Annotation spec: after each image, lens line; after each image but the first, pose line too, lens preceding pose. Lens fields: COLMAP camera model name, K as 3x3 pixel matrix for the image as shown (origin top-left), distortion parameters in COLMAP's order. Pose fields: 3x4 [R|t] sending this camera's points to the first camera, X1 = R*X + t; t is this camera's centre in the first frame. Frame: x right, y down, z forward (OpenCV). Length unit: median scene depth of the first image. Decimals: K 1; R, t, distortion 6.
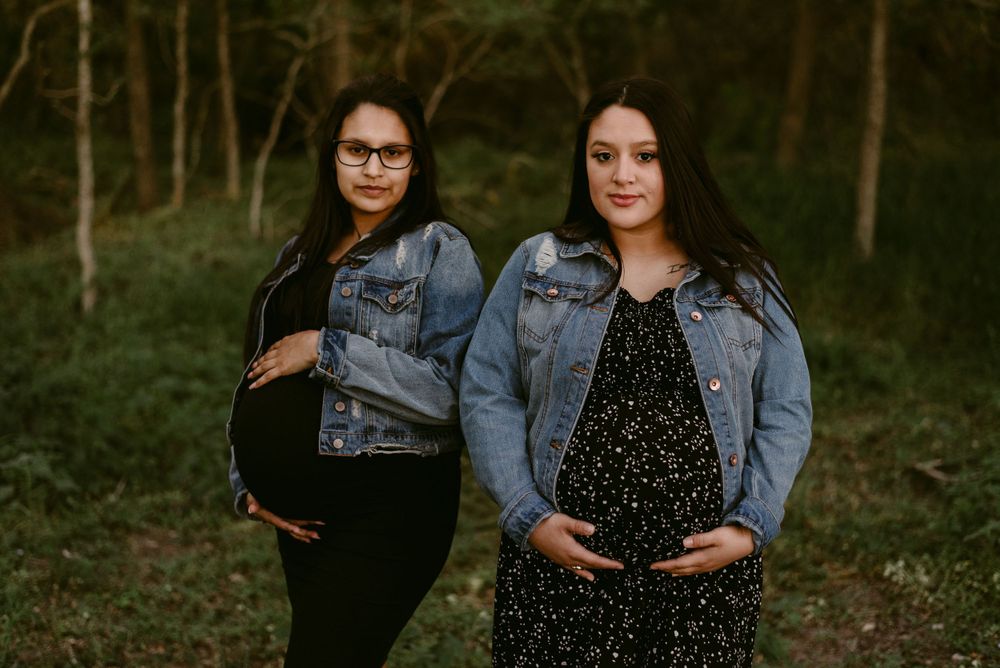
lens RADIAL K [[1452.1, 0, 534.5], [0, 1452.1, 372.1], [0, 0, 1]] dist [-0.017143, 0.000000]
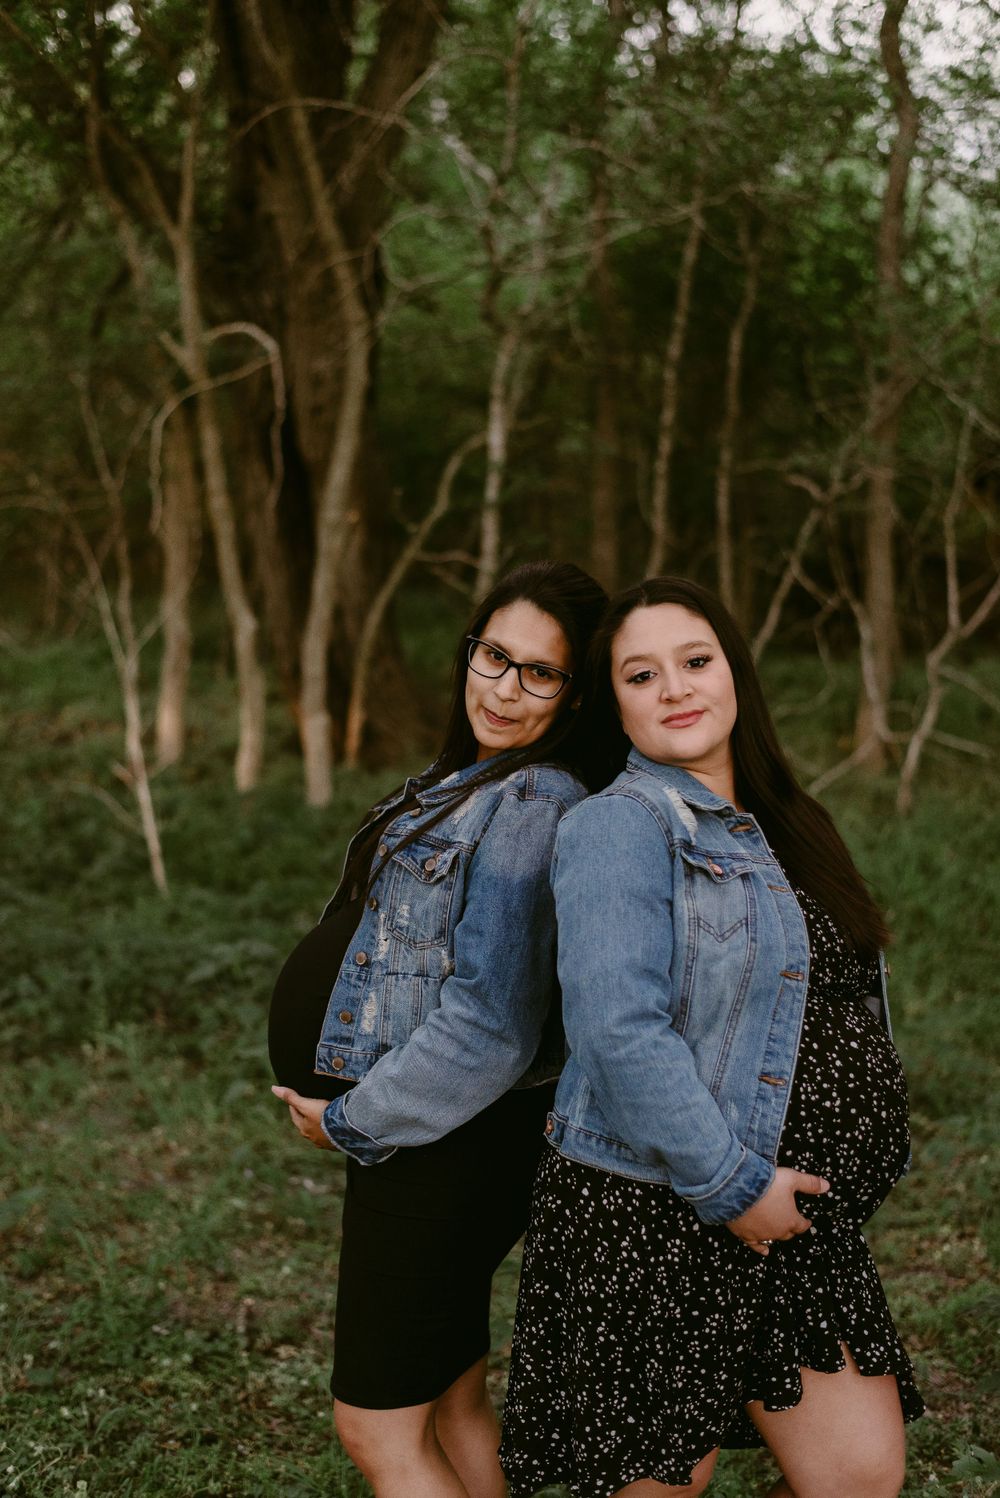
lens RADIAL K [[2175.2, 0, 474.6], [0, 2175.2, 774.1], [0, 0, 1]] dist [-0.017143, 0.000000]
pose [[0.924769, 0.062503, -0.375362, 0.137869], [-0.095294, 0.993026, -0.069420, -0.010757], [0.368405, 0.099967, 0.924275, -0.001953]]
